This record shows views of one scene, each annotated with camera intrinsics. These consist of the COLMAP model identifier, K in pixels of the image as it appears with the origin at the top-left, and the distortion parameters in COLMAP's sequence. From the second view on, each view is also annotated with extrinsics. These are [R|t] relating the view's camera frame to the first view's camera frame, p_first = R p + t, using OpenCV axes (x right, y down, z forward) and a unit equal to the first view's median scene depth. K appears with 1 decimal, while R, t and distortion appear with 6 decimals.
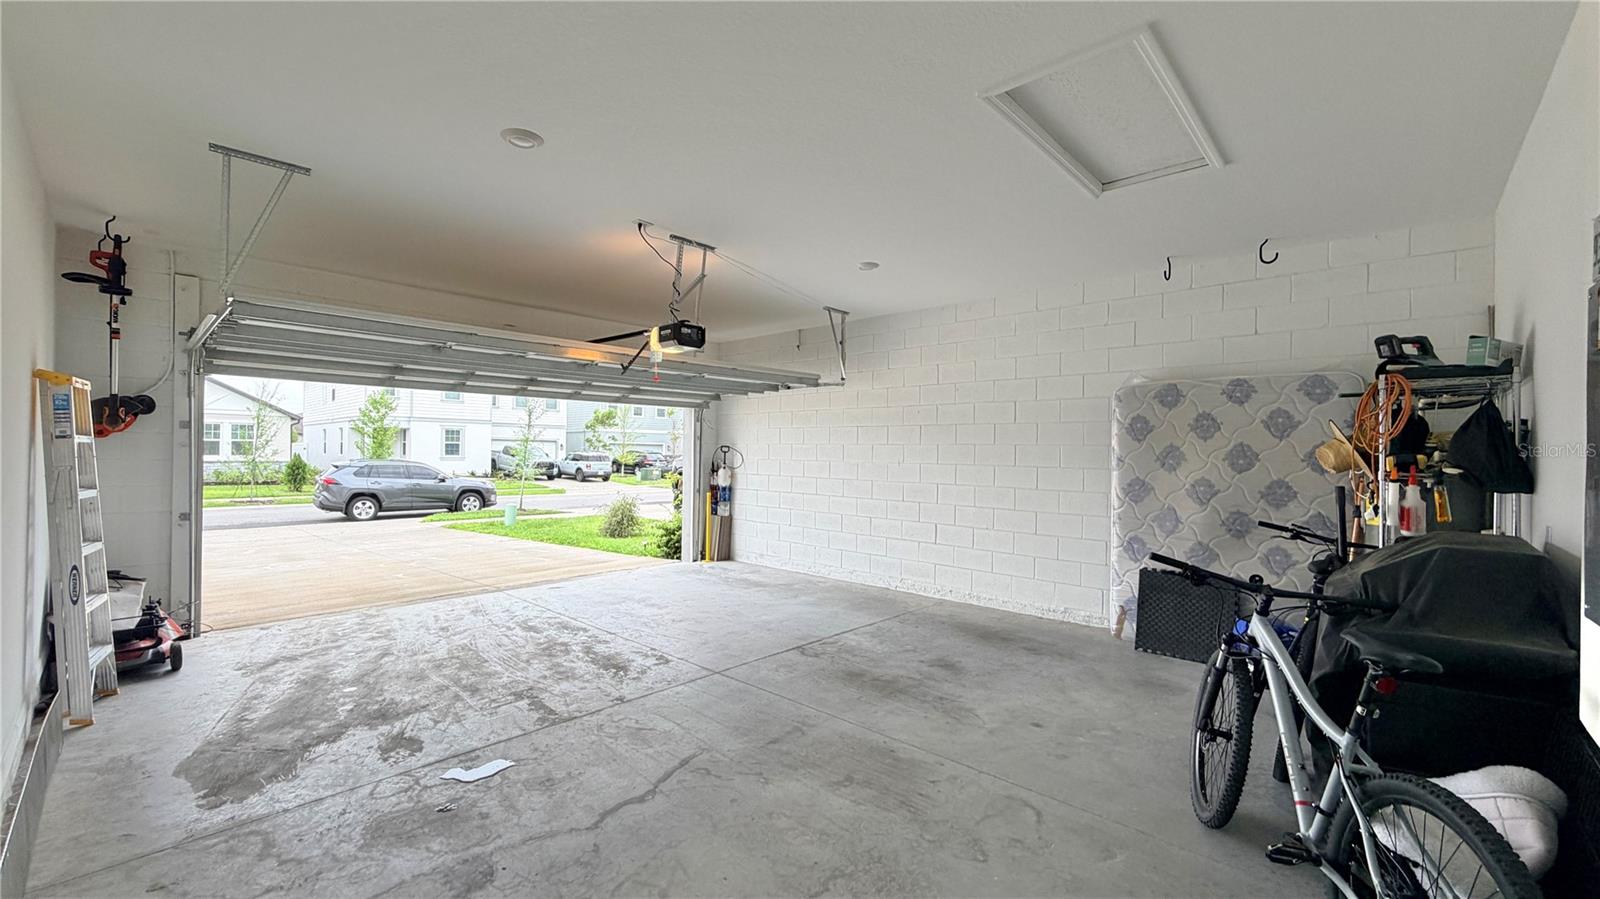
lens RADIAL K [[633.5, 0, 793.1], [0, 633.5, 452.4], [0, 0, 1]] dist [0.000387, -0.000118]
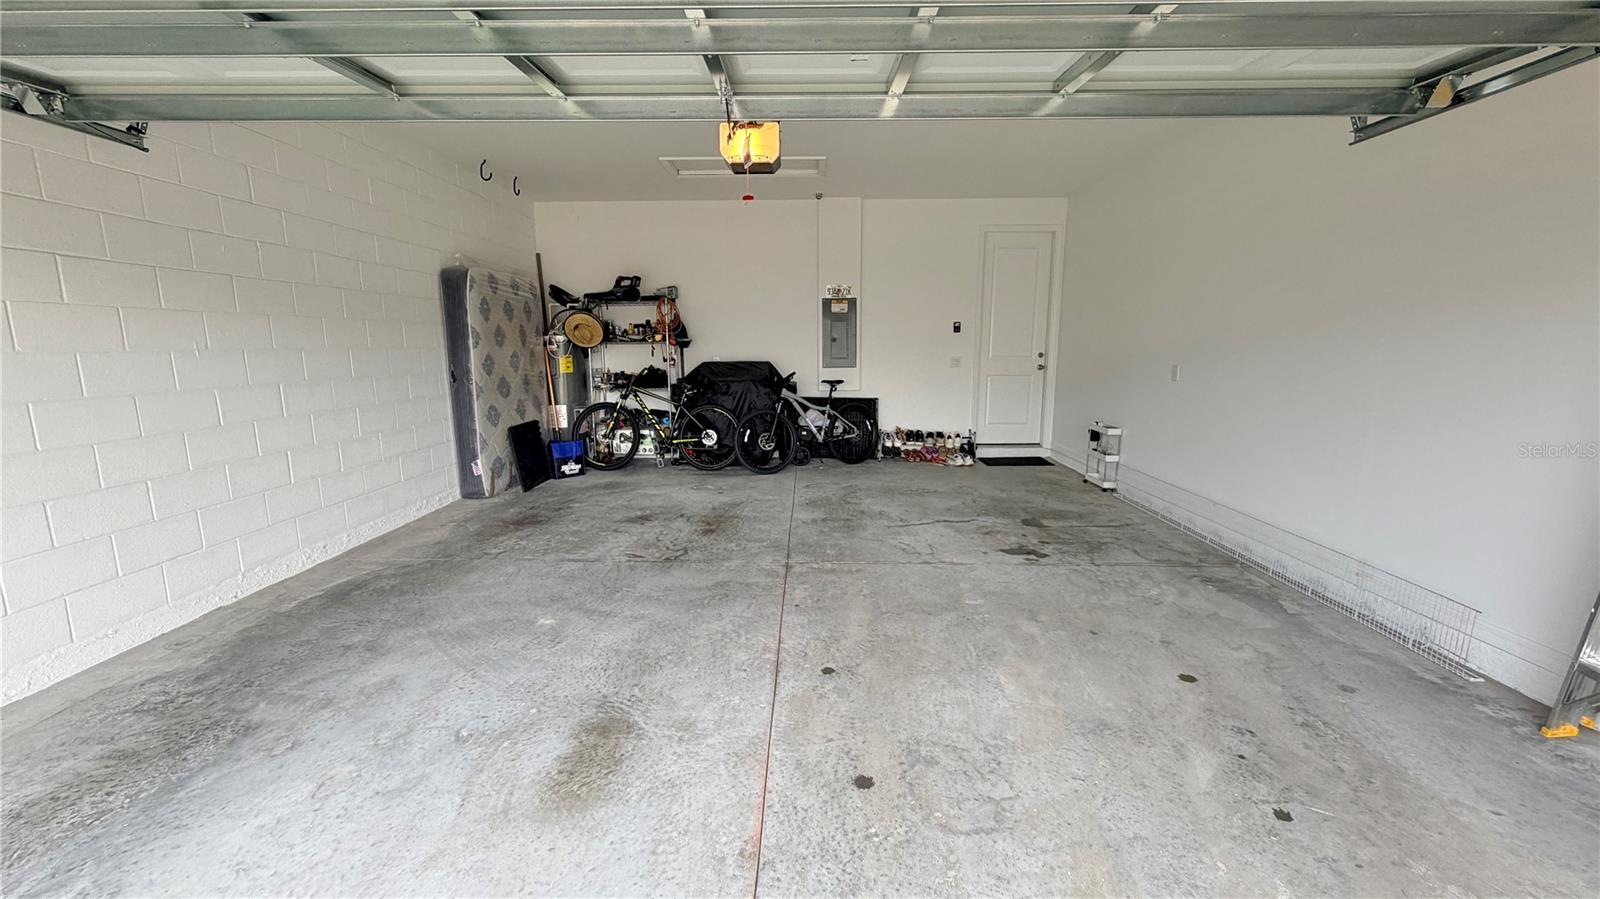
lens RADIAL K [[633.5, 0, 793.1], [0, 633.5, 452.4], [0, 0, 1]] dist [0.000387, -0.000118]
pose [[-0.675664, -0.132491, 0.725207, -0.781531], [-0.006241, 0.984711, 0.174087, 0.014453], [-0.737184, 0.113098, -0.666160, 1.576745]]
